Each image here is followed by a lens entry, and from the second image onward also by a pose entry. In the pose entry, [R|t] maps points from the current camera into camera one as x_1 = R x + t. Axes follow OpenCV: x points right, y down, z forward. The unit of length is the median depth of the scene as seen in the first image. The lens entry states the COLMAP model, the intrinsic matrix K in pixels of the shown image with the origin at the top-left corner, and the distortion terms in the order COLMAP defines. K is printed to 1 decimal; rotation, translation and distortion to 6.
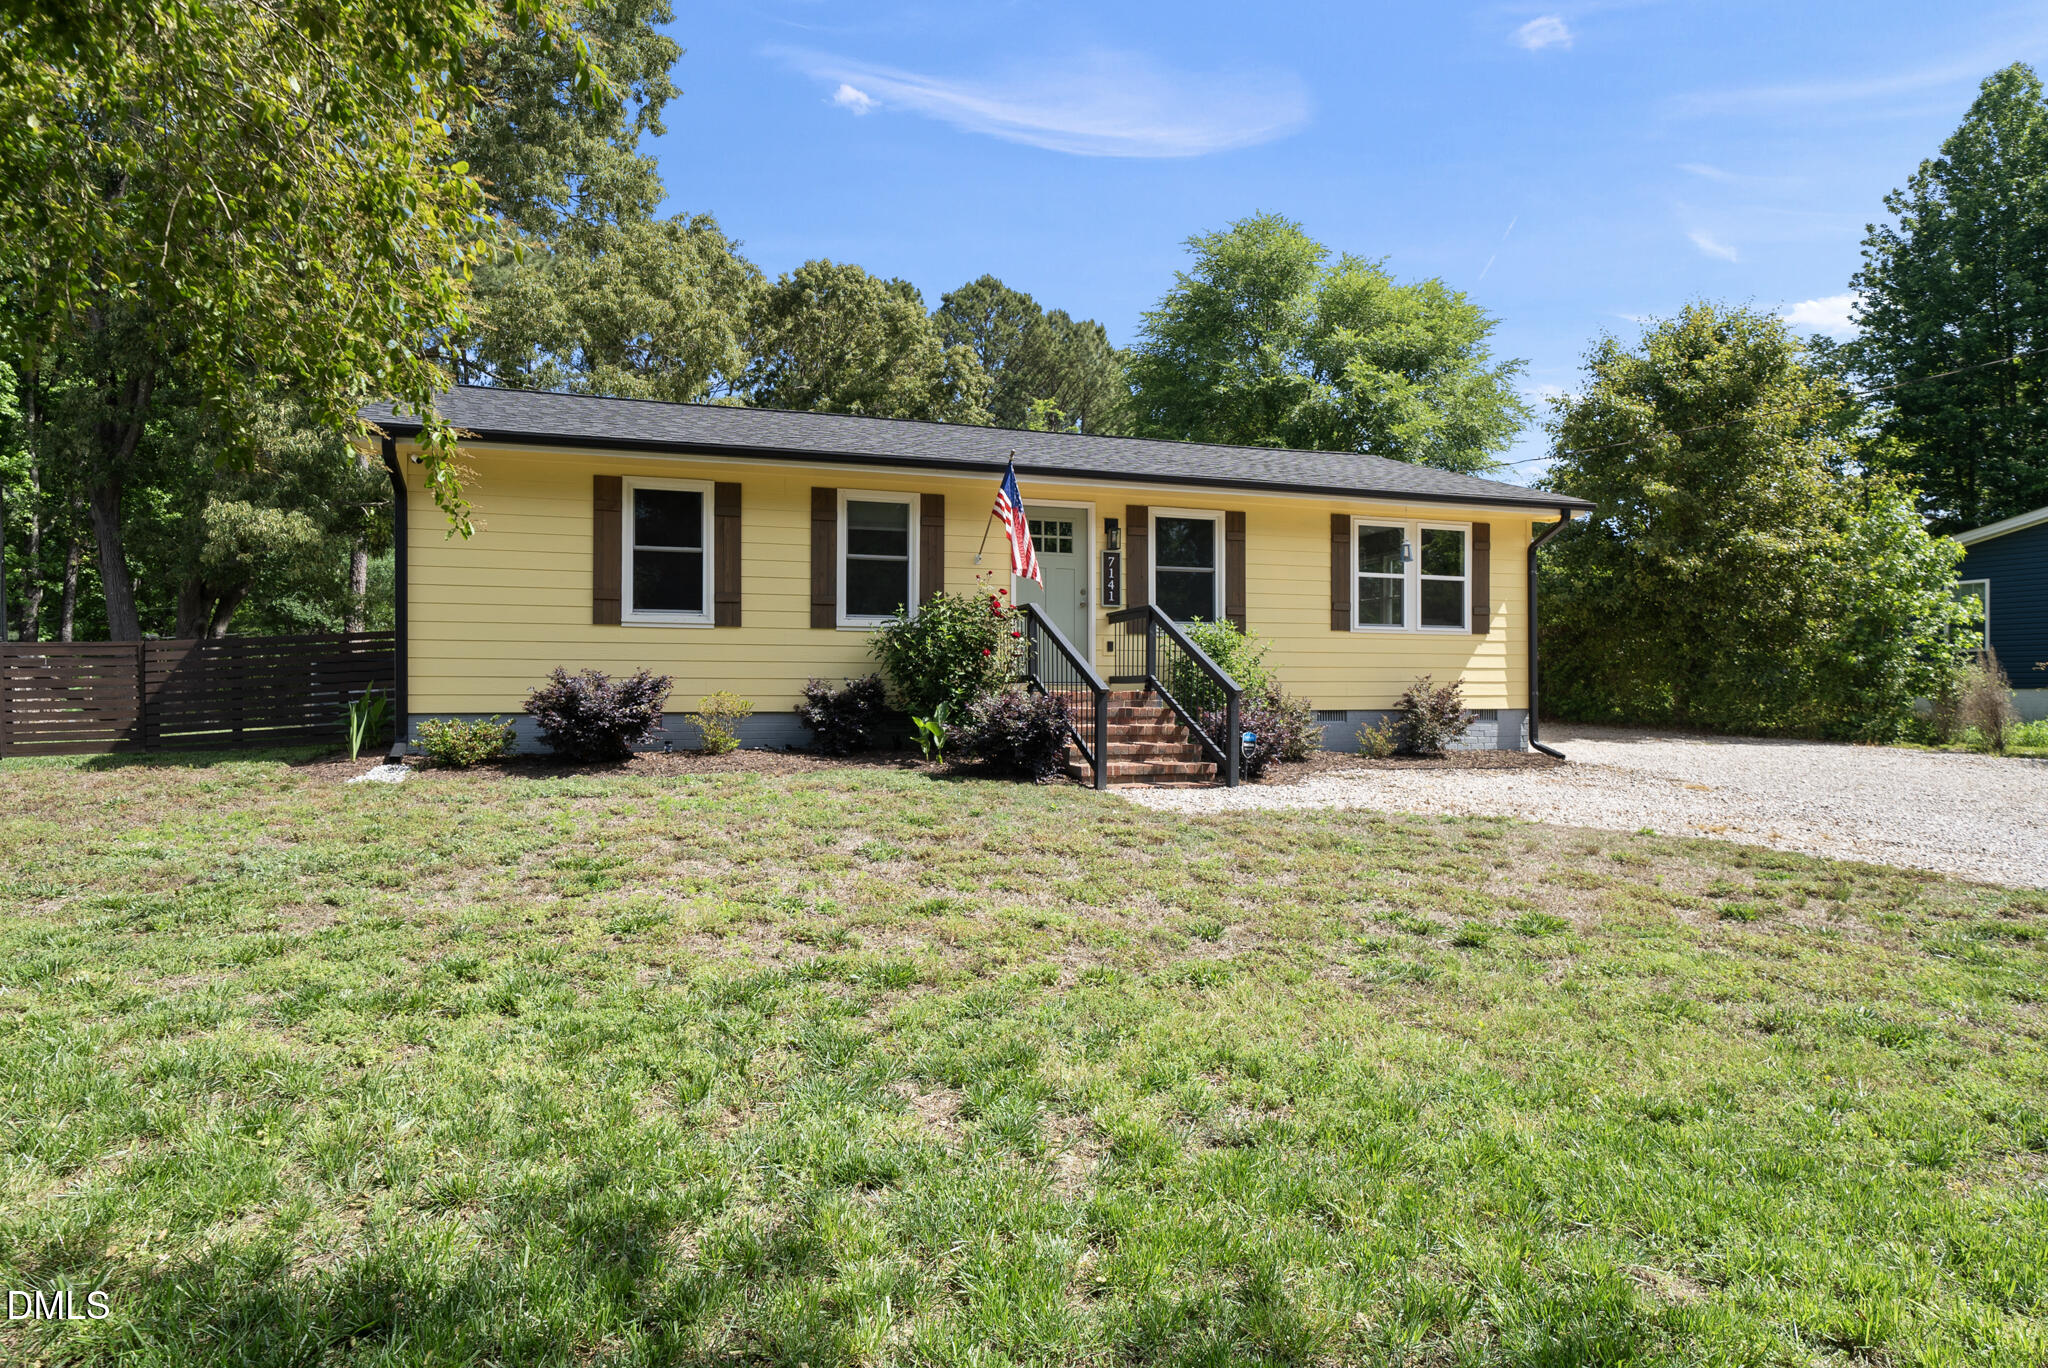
lens RADIAL K [[1203.2, 0, 1024.5], [0, 1203.2, 685.4], [0, 0, 1]] dist [-0.003800, -0.000179]
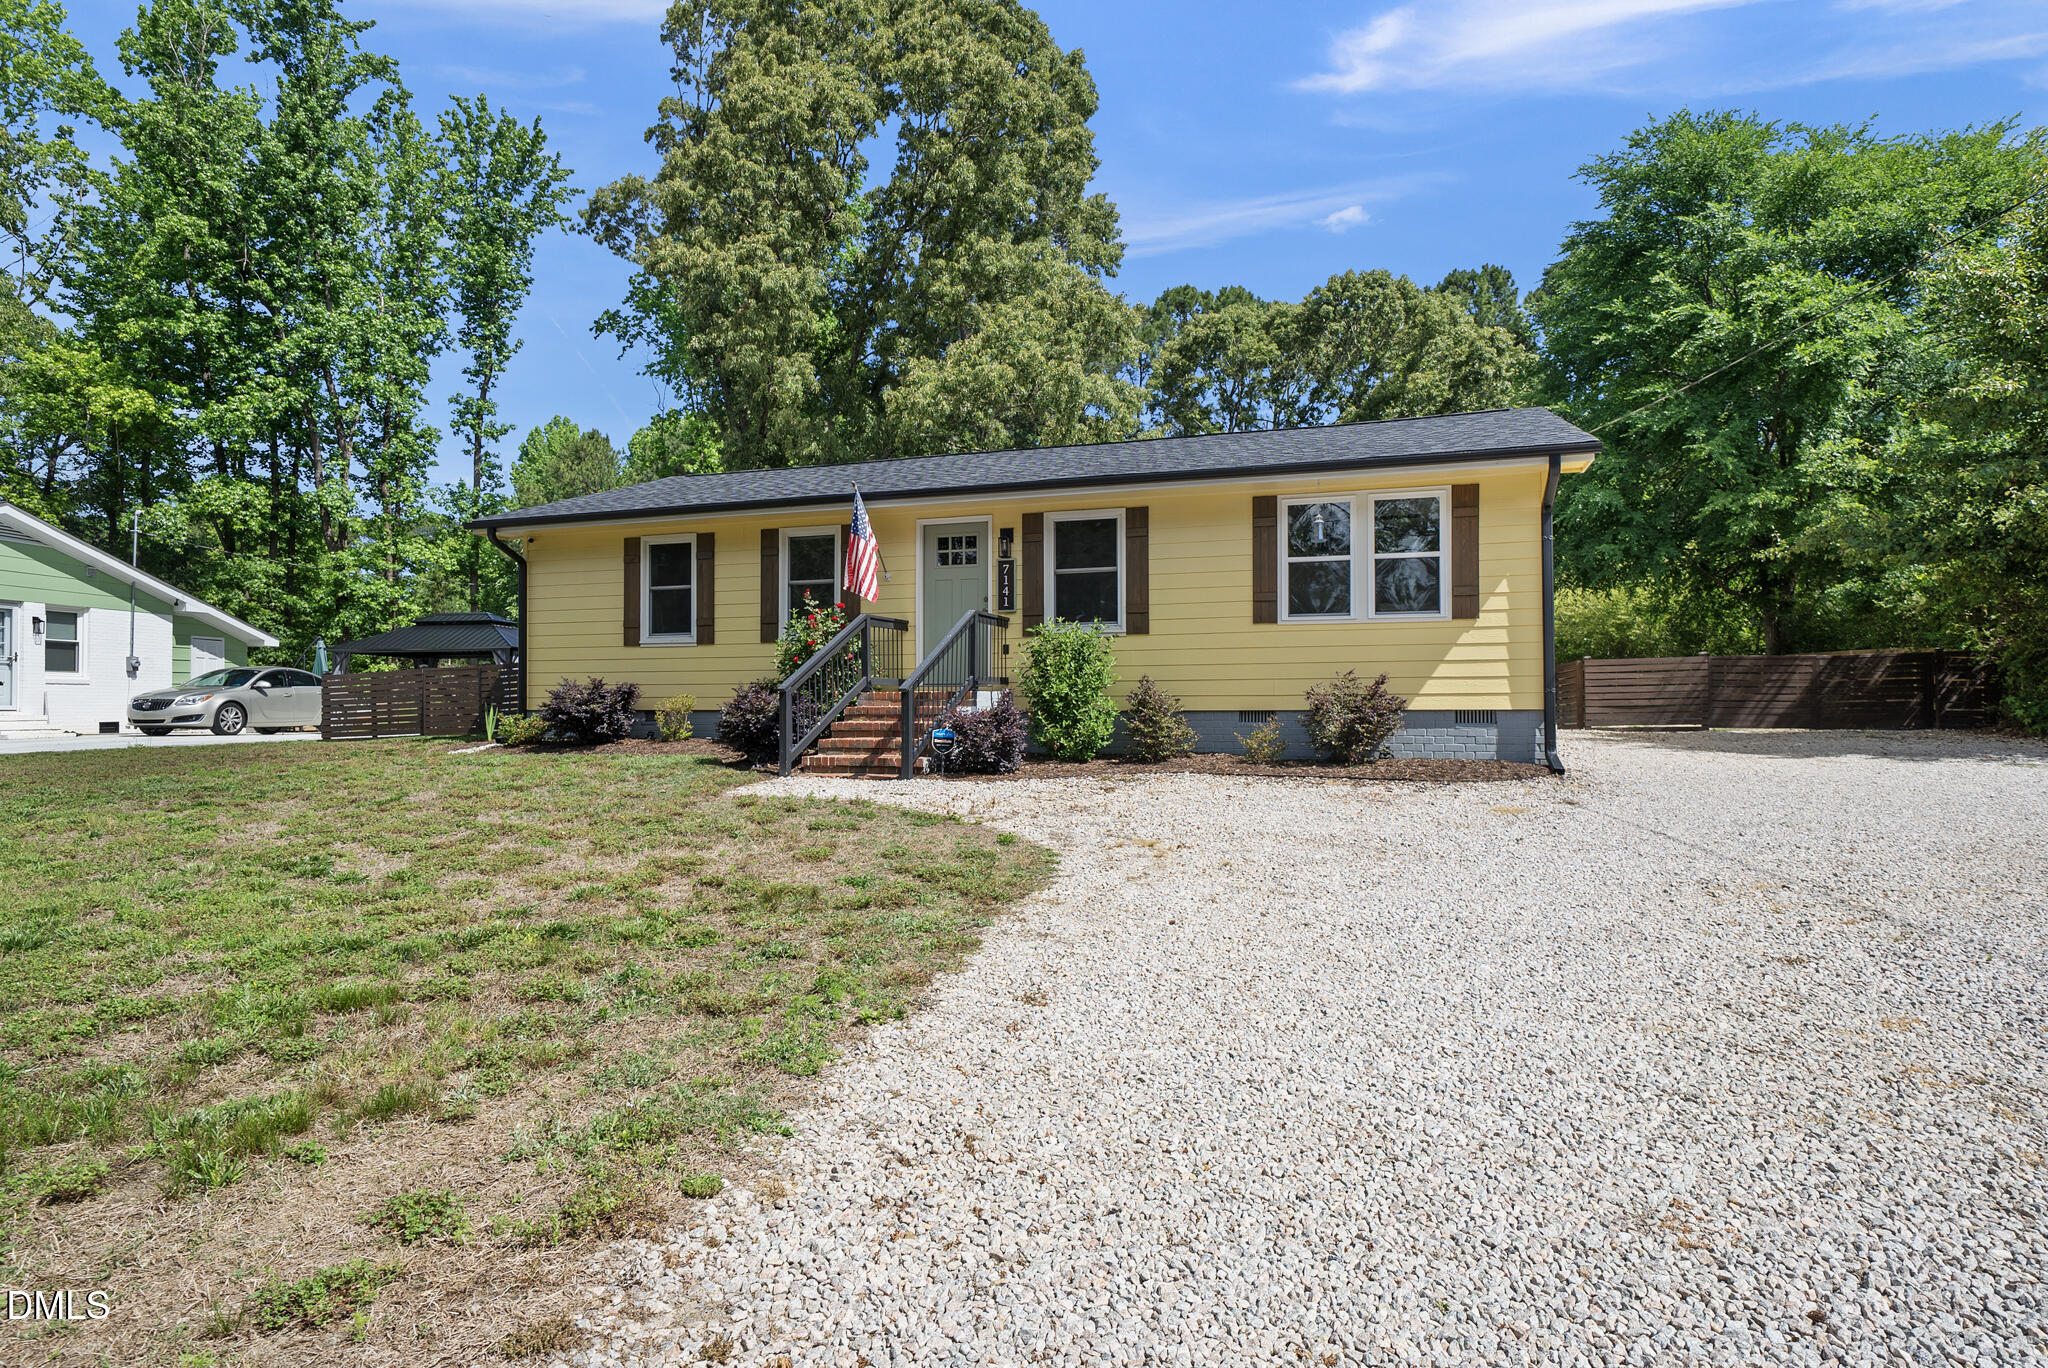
lens RADIAL K [[1114.9, 0, 1024.7], [0, 1114.9, 688.7], [0, 0, 1]] dist [0.005027, 0.000800]
pose [[0.788693, -0.008170, -0.614733, 0.657554], [0.009997, 0.999950, -0.000465, 0.002537], [0.614706, -0.005779, 0.788736, 0.228022]]
